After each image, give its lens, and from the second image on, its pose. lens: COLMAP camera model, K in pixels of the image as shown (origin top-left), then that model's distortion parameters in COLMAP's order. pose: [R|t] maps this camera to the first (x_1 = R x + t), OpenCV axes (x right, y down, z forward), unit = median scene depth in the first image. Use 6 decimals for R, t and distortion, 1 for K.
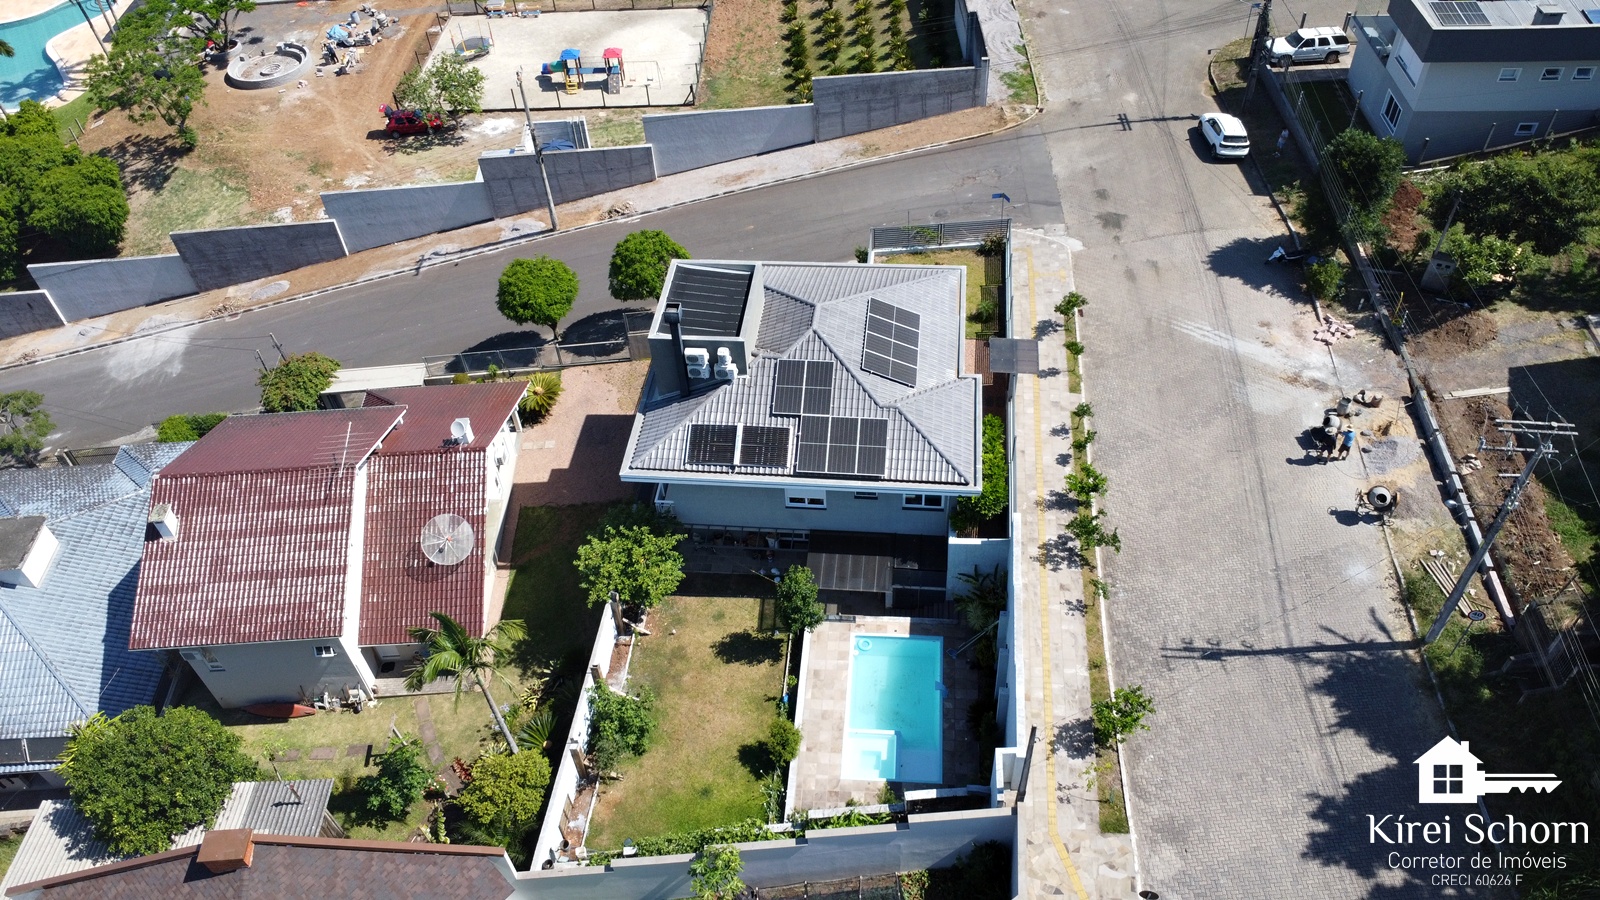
lens RADIAL K [[1142.2, 0, 800.0], [0, 1142.2, 450.0], [0, 0, 1]] dist [0.003776, -0.075785]
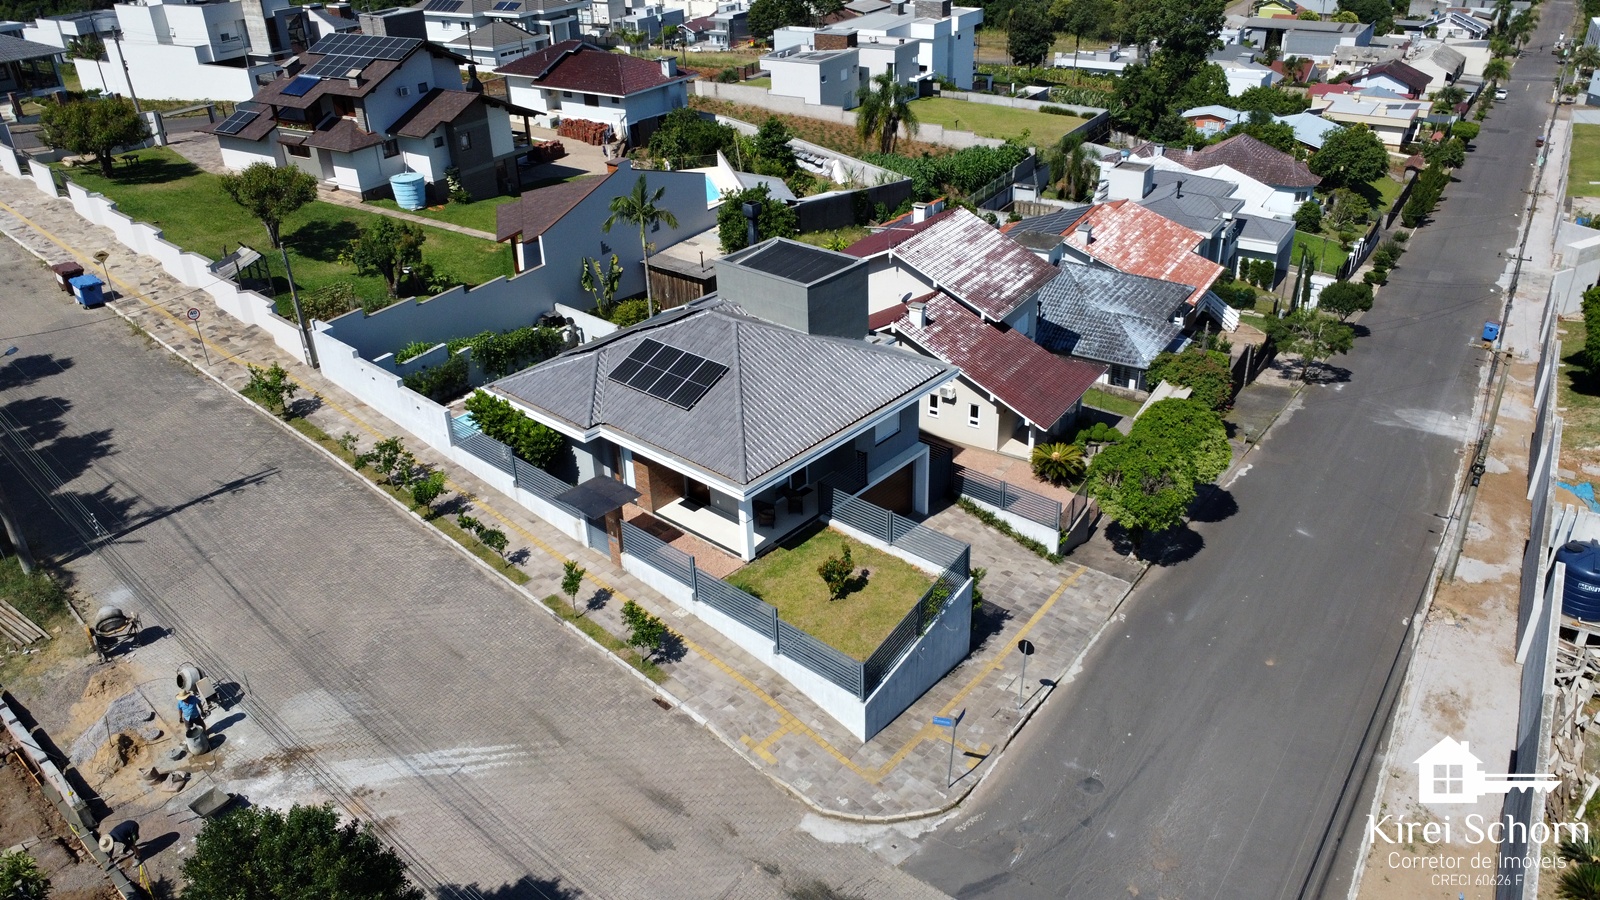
lens RADIAL K [[1159.7, 0, 800.3], [0, 1159.7, 428.4], [0, 0, 1]] dist [-0.002618, -0.051073]
pose [[-0.576048, 0.434233, -0.692540, 0.712561], [-0.547333, 0.424363, 0.721348, -0.840633], [0.607121, 0.794581, -0.006783, 1.163084]]
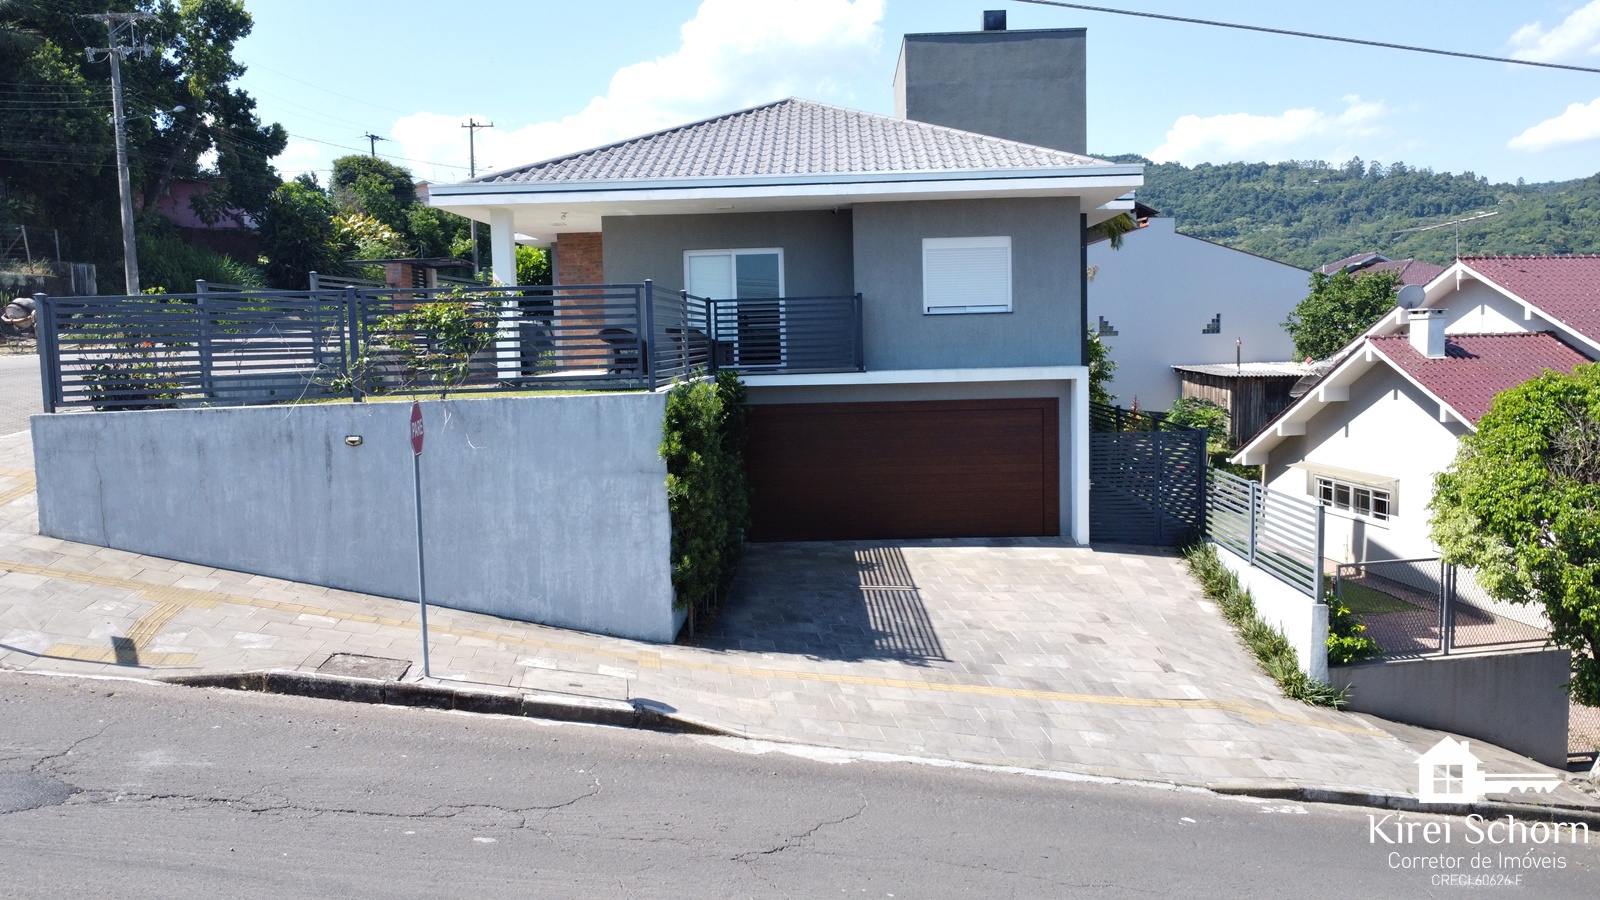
lens RADIAL K [[1159.7, 0, 800.3], [0, 1159.7, 428.4], [0, 0, 1]] dist [-0.002618, -0.051073]
pose [[-0.994159, 0.078845, -0.073702, 0.067411], [-0.007322, 0.632035, 0.774905, -0.478249], [0.107679, 0.770918, -0.627766, 1.541521]]
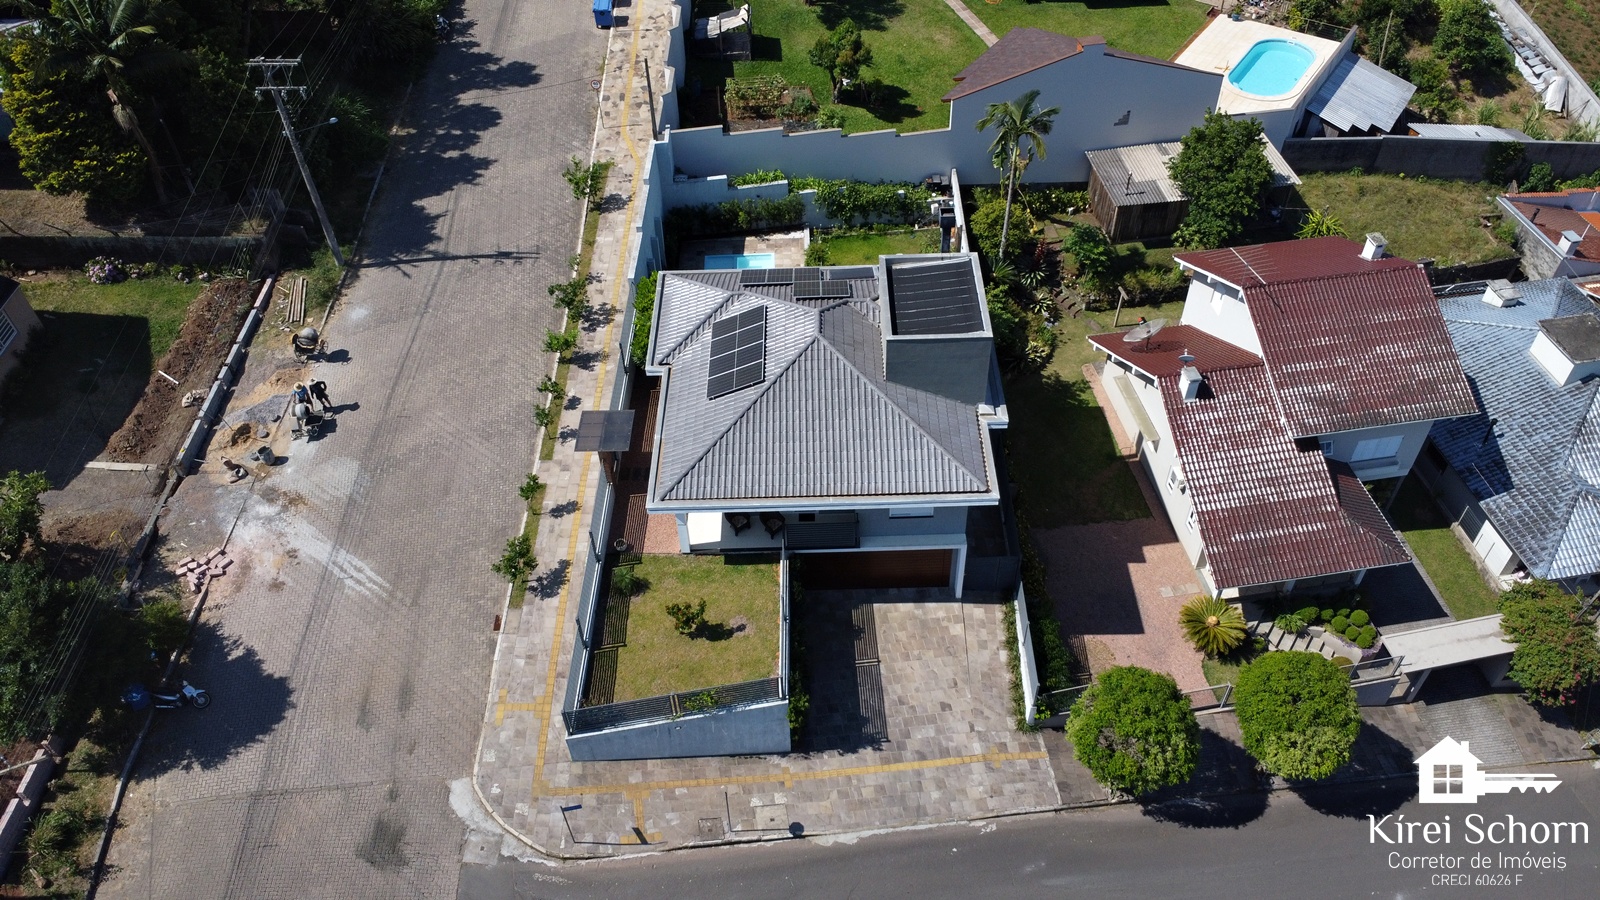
lens RADIAL K [[1159.7, 0, 800.3], [0, 1159.7, 428.4], [0, 0, 1]] dist [-0.002618, -0.051073]
pose [[-0.990720, 0.132389, -0.030759, 0.070998], [-0.032041, -0.007557, 0.999458, -1.099931], [0.132085, 0.991169, 0.011729, 1.113347]]
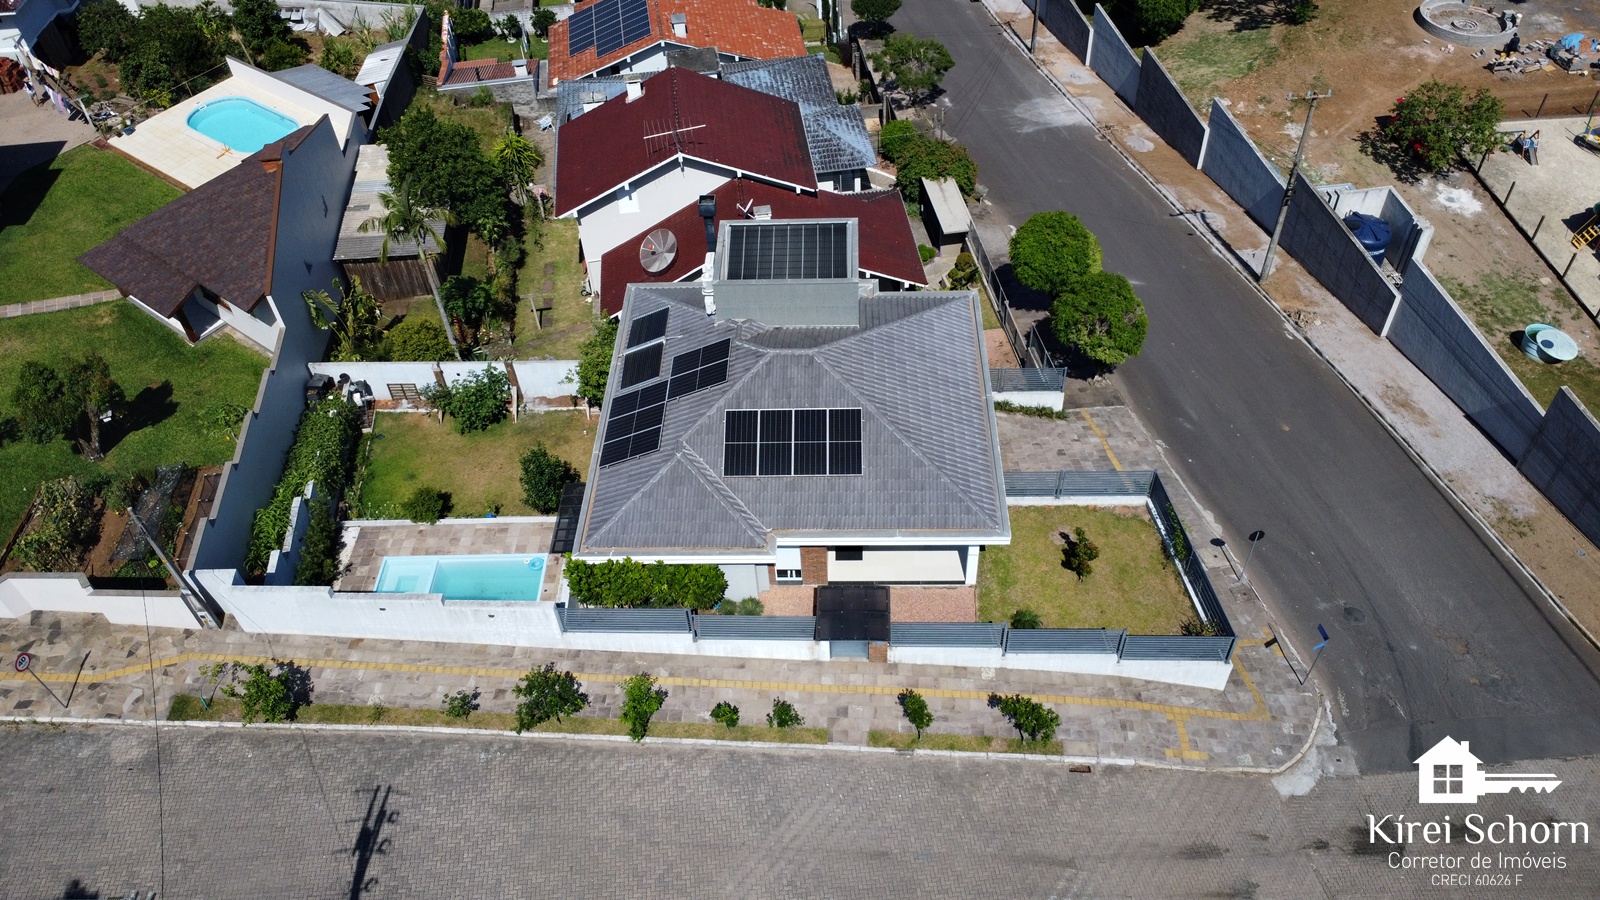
lens RADIAL K [[1159.7, 0, 800.3], [0, 1159.7, 428.4], [0, 0, 1]] dist [-0.002618, -0.051073]
pose [[0.083782, 0.733762, -0.674221, 0.649347], [-0.689069, 0.531420, 0.492724, -0.526788], [0.719836, 0.423304, 0.550136, 0.585486]]
